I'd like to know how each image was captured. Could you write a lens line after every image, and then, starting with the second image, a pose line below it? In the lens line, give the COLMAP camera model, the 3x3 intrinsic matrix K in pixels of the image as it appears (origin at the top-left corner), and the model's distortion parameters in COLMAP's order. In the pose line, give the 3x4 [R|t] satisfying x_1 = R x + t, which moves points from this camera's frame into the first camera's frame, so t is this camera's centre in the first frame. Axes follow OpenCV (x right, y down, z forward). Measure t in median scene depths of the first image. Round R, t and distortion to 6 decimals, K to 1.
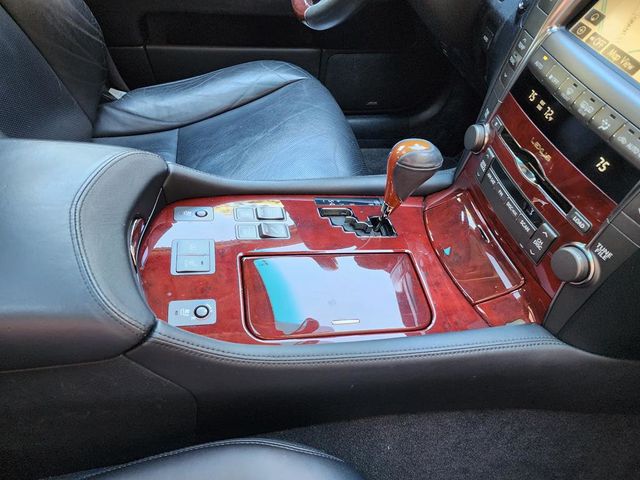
lens RADIAL K [[439.2, 0, 317.9], [0, 439.2, 237.2], [0, 0, 1]] dist [0.079396, -0.086882]
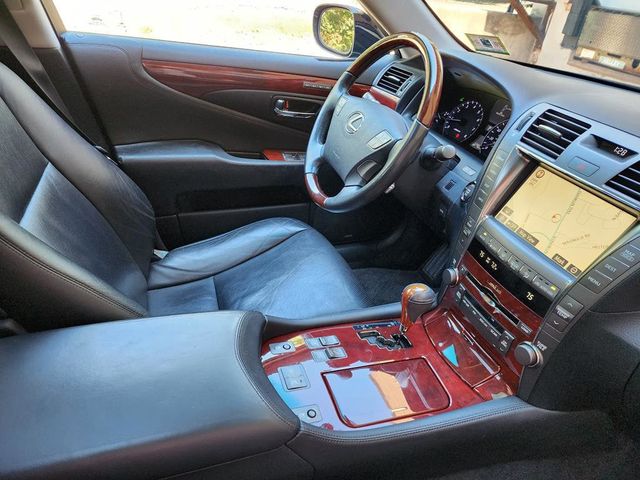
lens RADIAL K [[434.4, 0, 319.1], [0, 434.4, 240.3], [0, 0, 1]] dist [0.076286, -0.074925]
pose [[0.988290, -0.087487, 0.125017, -0.300426], [0.113450, 0.969198, -0.218596, -0.065869], [-0.102042, 0.230220, 0.967774, -0.506043]]
